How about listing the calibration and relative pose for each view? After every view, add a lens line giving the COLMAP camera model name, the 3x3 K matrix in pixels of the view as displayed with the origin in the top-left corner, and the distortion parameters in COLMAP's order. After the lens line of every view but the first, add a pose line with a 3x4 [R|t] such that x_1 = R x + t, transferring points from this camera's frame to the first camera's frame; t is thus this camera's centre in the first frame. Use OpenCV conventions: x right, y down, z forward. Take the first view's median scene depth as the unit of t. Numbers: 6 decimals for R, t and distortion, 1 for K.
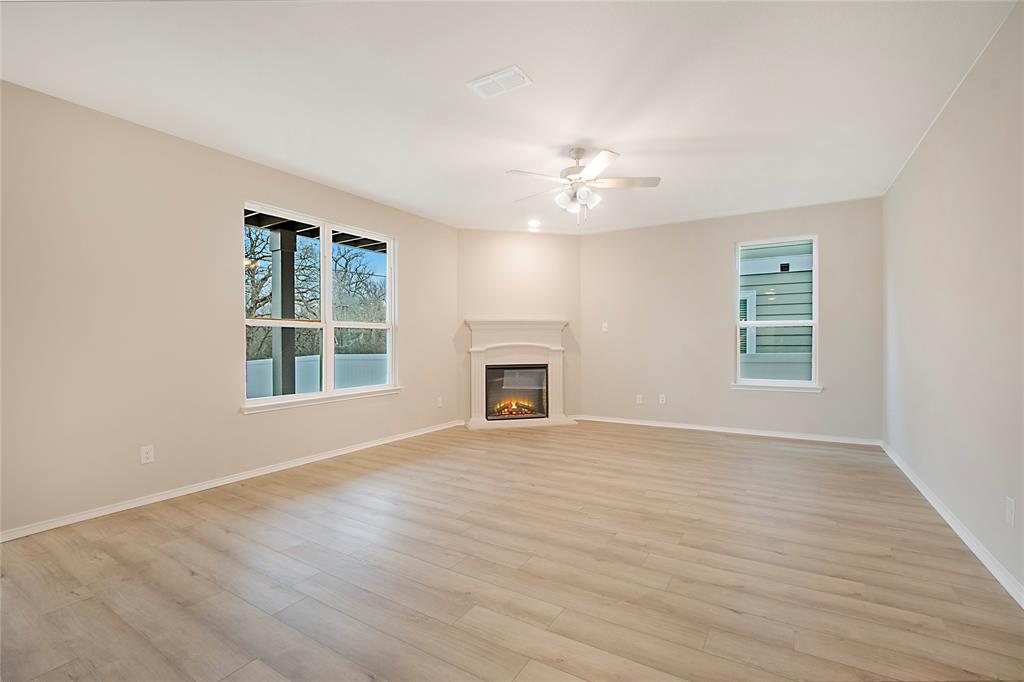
lens RADIAL K [[467.7, 0, 512.0], [0, 467.7, 341.0], [0, 0, 1]] dist [-0.015670, -0.000015]
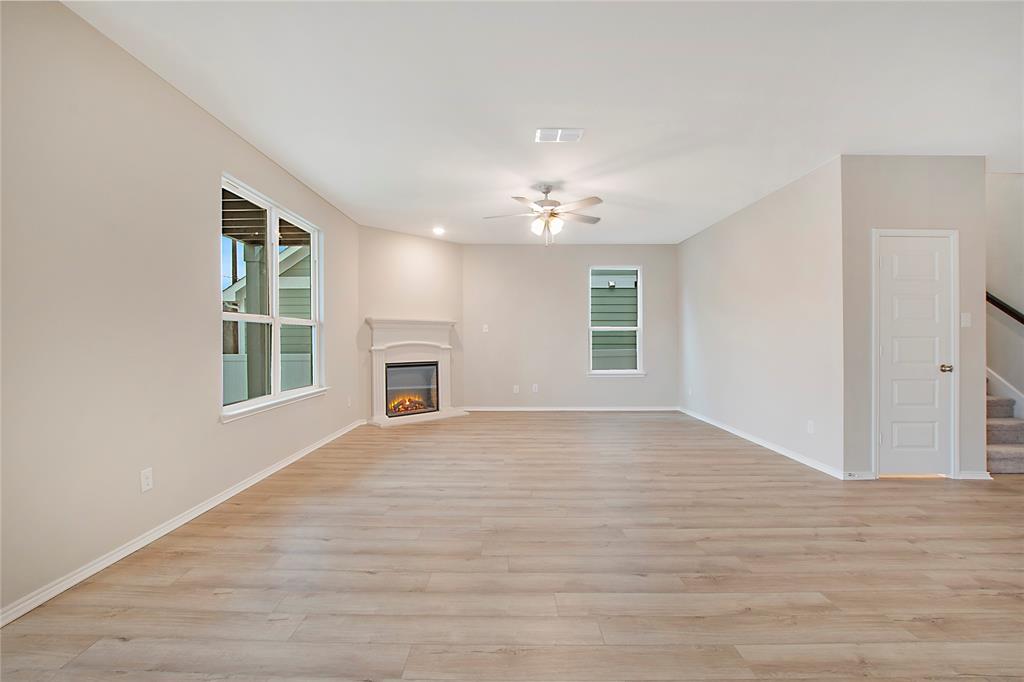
lens RADIAL K [[463.9, 0, 512.0], [0, 463.9, 341.0], [0, 0, 1]] dist [-0.016065, 0.000482]
pose [[0.846299, 0.005452, 0.532680, -0.414193], [-0.005400, 0.999984, -0.001654, 0.003443], [-0.532681, -0.001477, 0.846315, 0.002312]]
